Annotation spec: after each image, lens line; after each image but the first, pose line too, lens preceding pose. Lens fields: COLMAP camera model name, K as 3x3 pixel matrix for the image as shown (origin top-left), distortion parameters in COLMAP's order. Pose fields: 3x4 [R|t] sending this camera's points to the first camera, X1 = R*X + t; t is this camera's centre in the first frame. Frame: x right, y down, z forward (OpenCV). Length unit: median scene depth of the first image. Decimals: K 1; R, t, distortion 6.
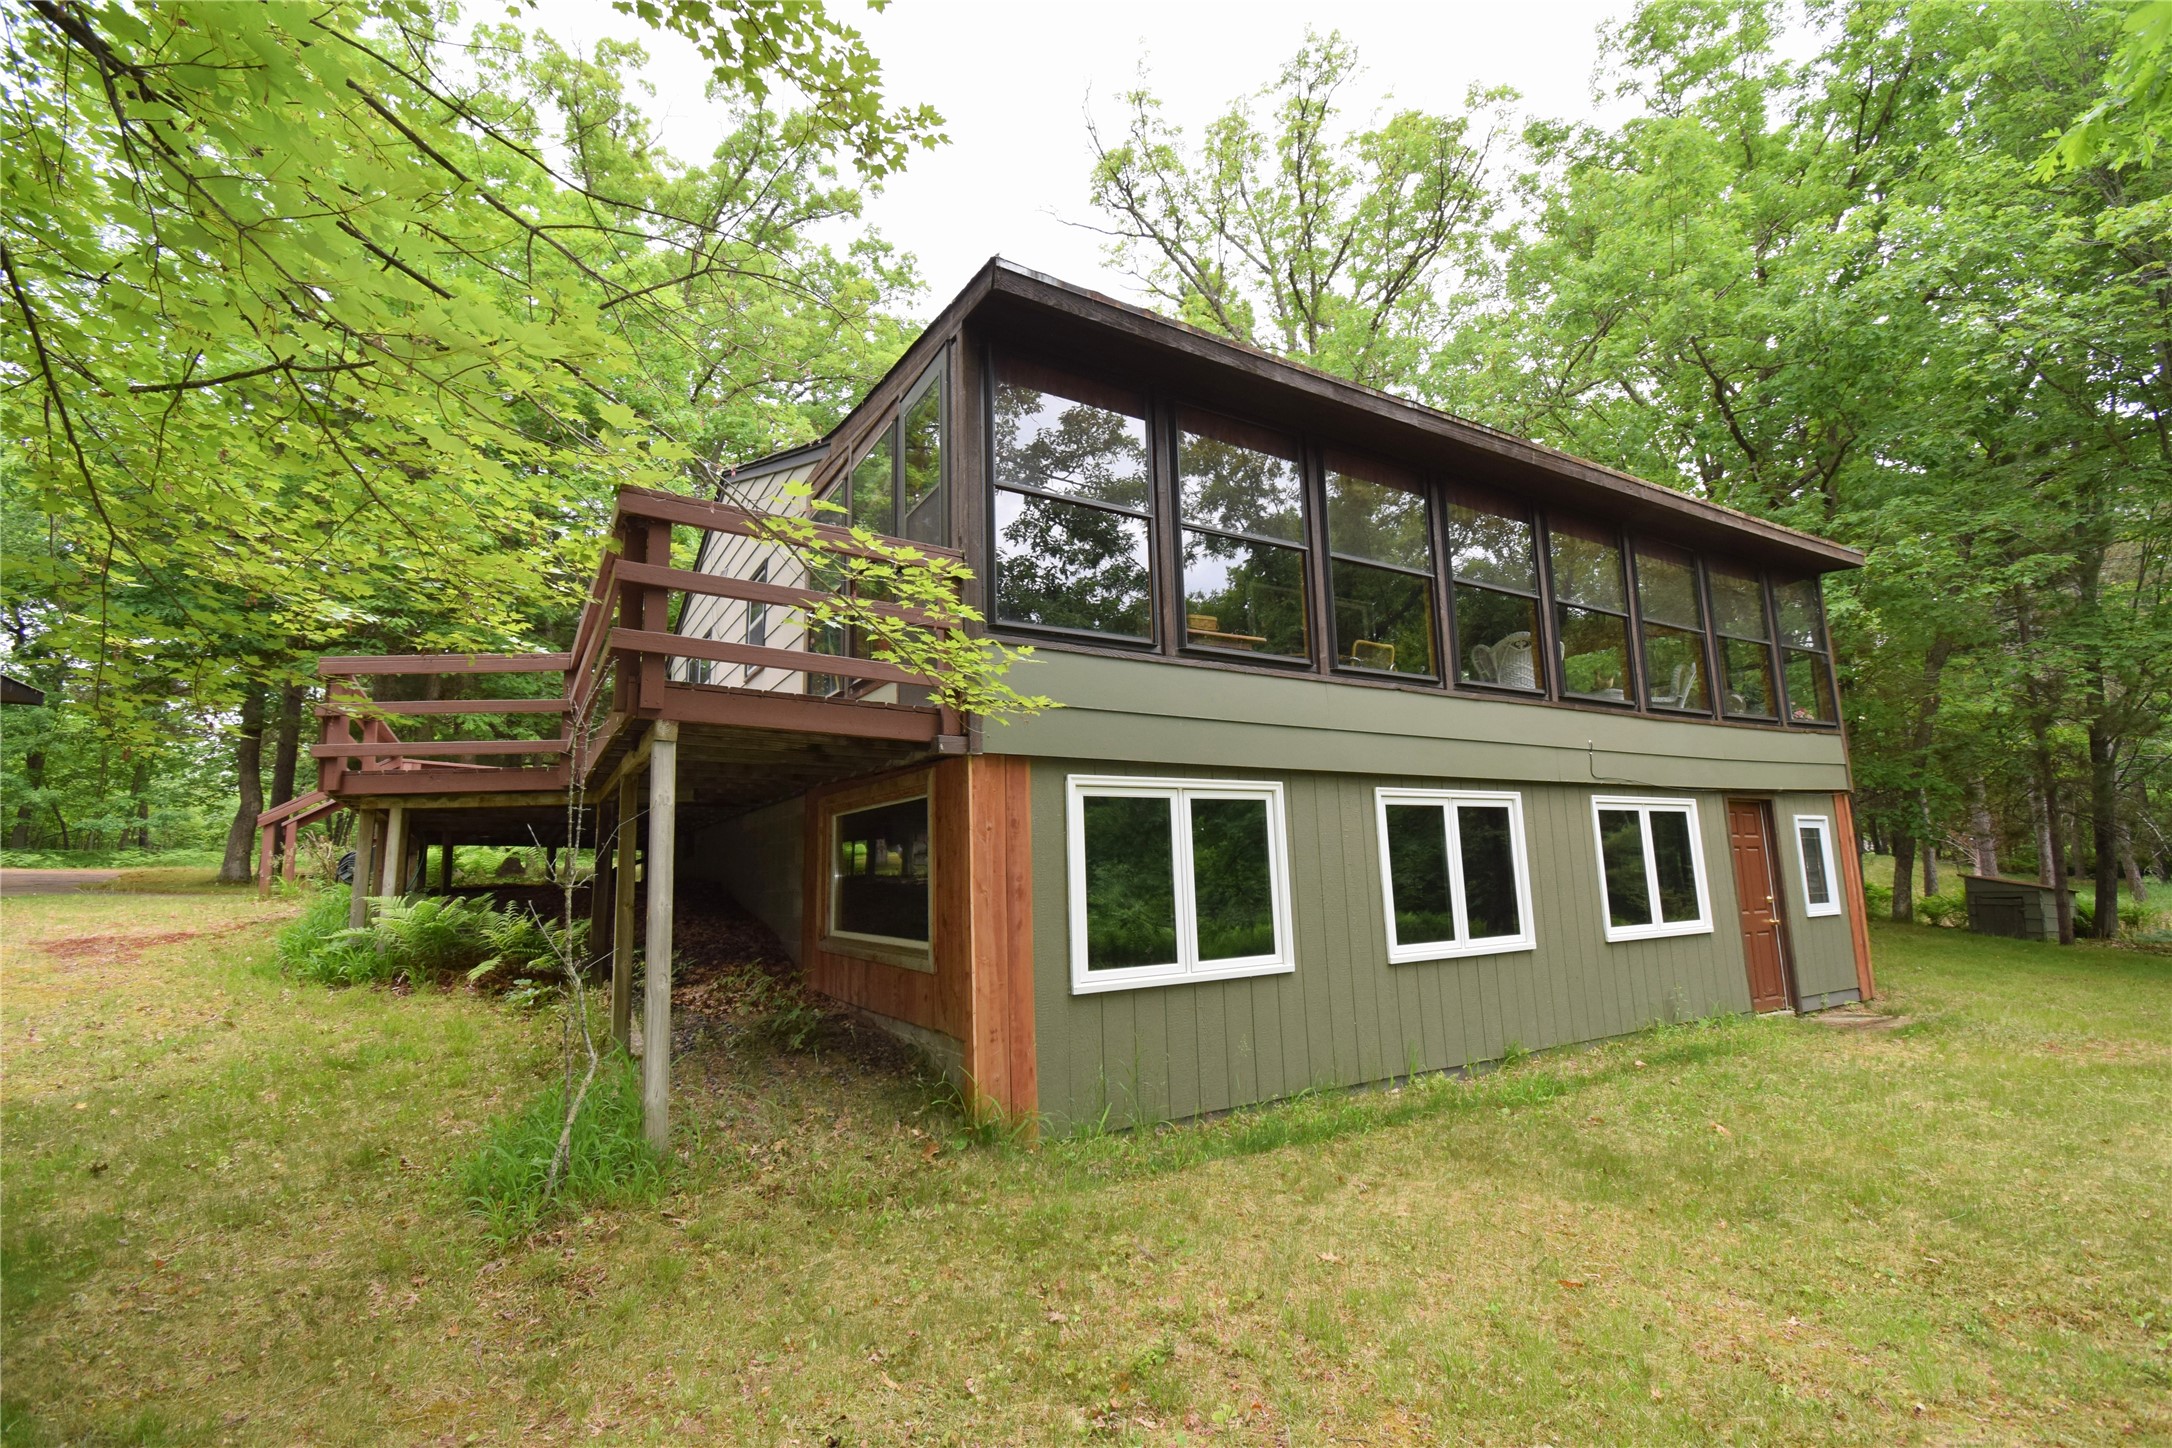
lens RADIAL K [[973.6, 0, 1098.9], [0, 973.6, 728.6], [0, 0, 1]] dist [0.014587, -0.021476]
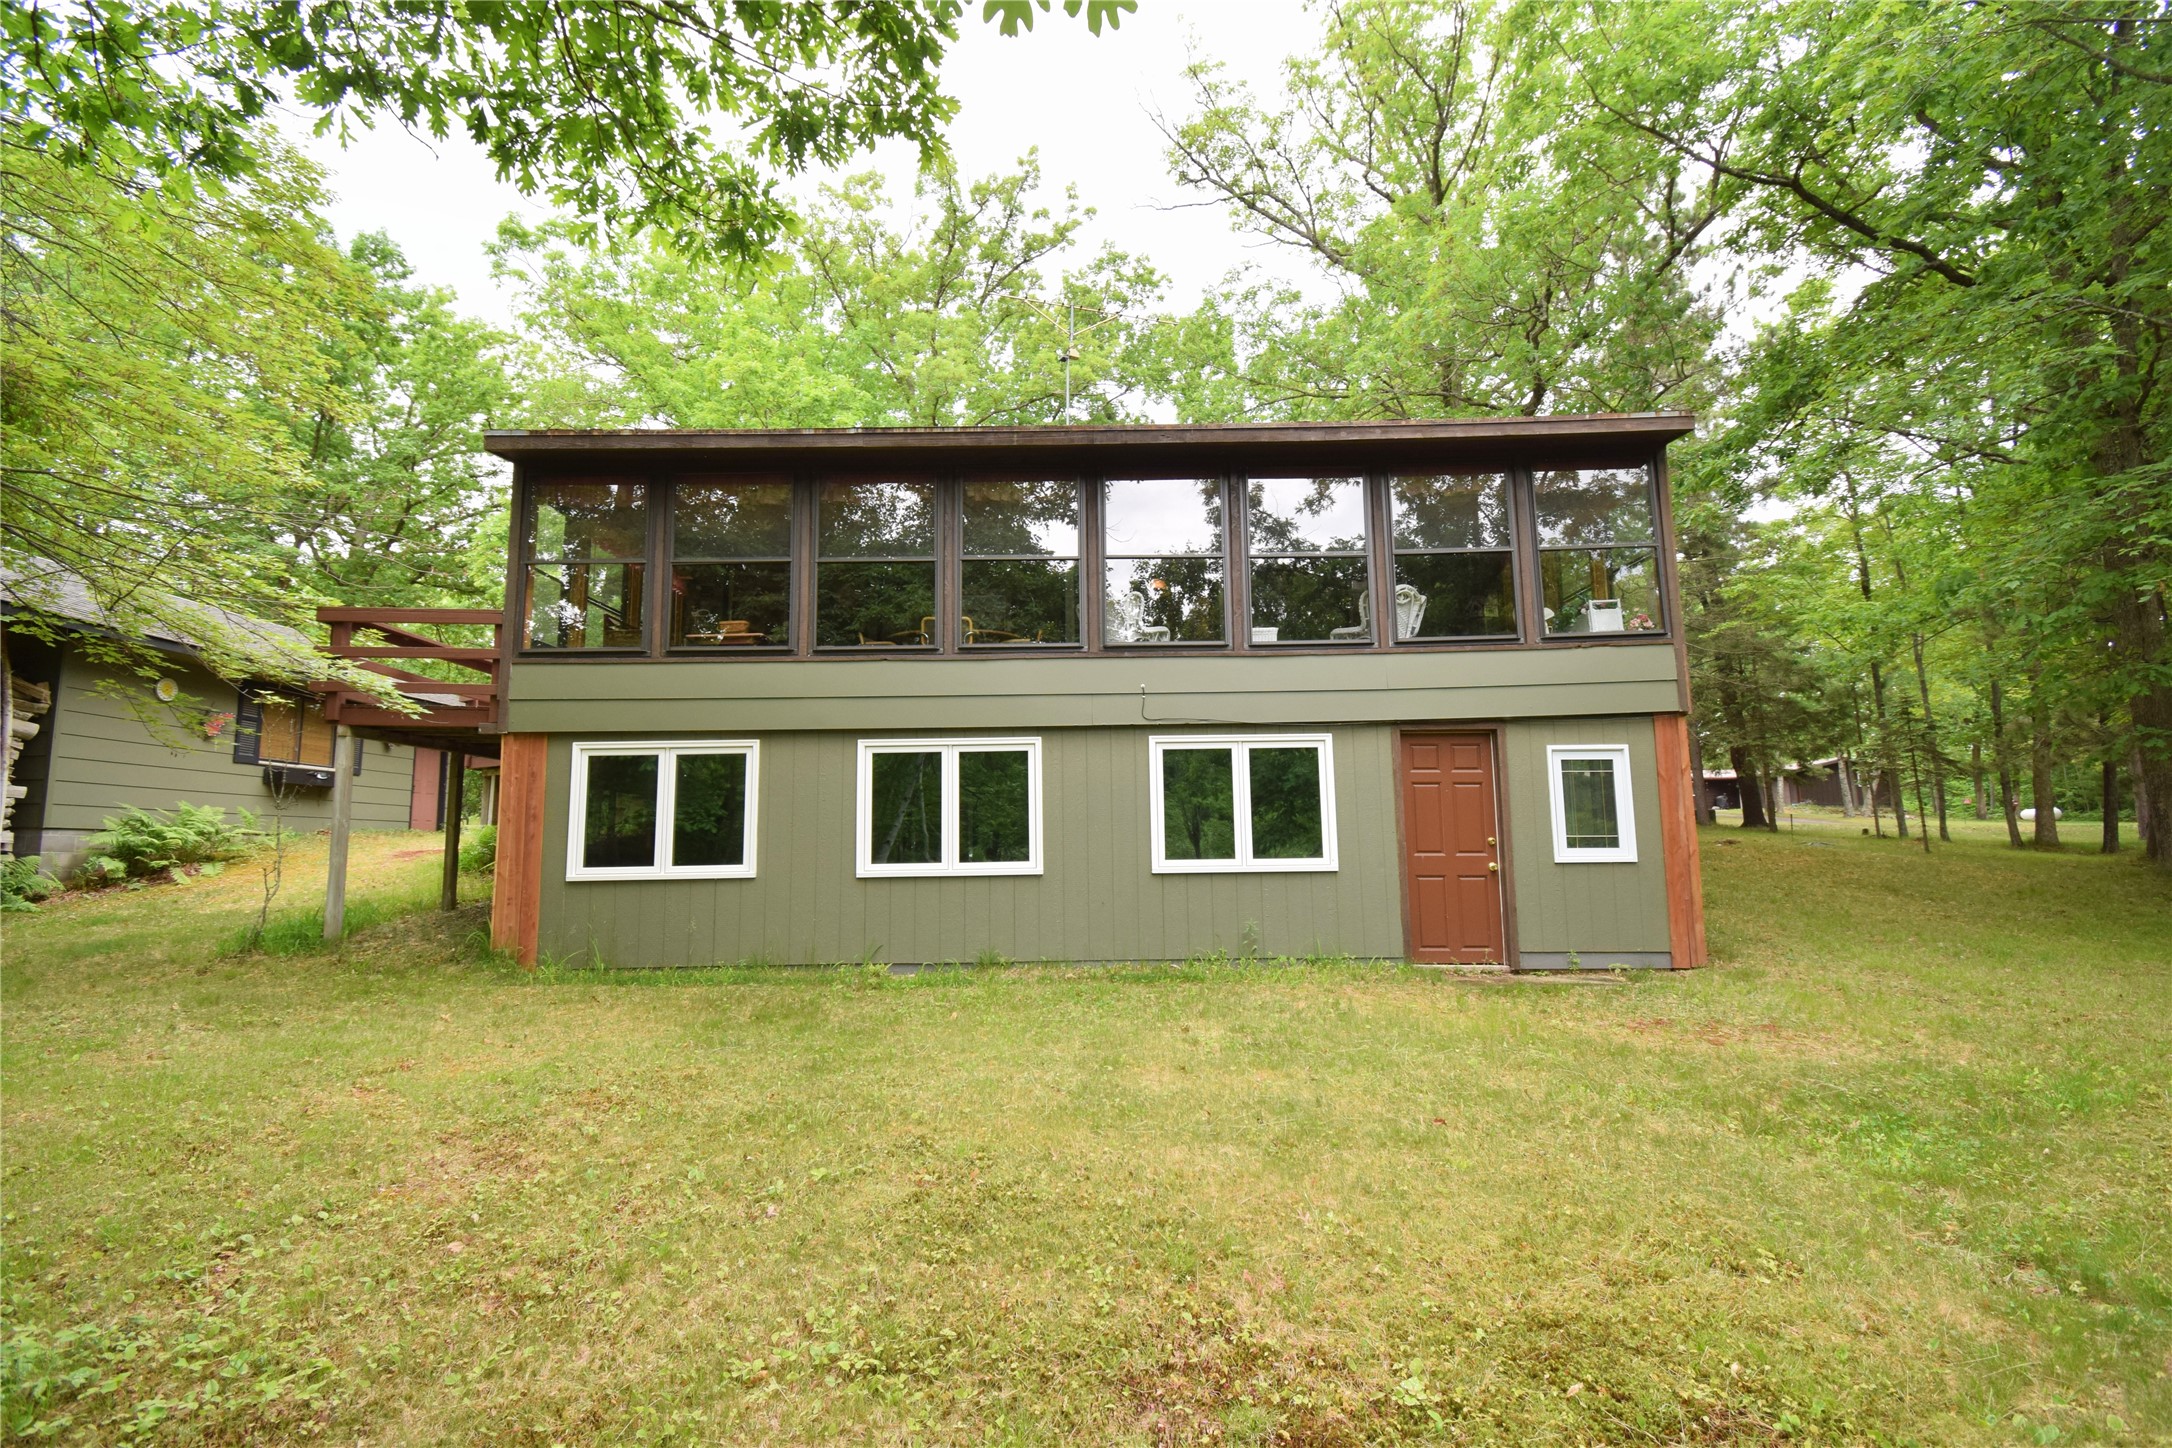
lens RADIAL K [[960.1, 0, 1094.6], [0, 960.1, 731.6], [0, 0, 1]] dist [0.015697, -0.022010]
pose [[0.847592, -0.044326, -0.528794, 1.105344], [0.070162, 0.997118, 0.028878, 0.031911], [0.525989, -0.061578, 0.848259, 0.093323]]
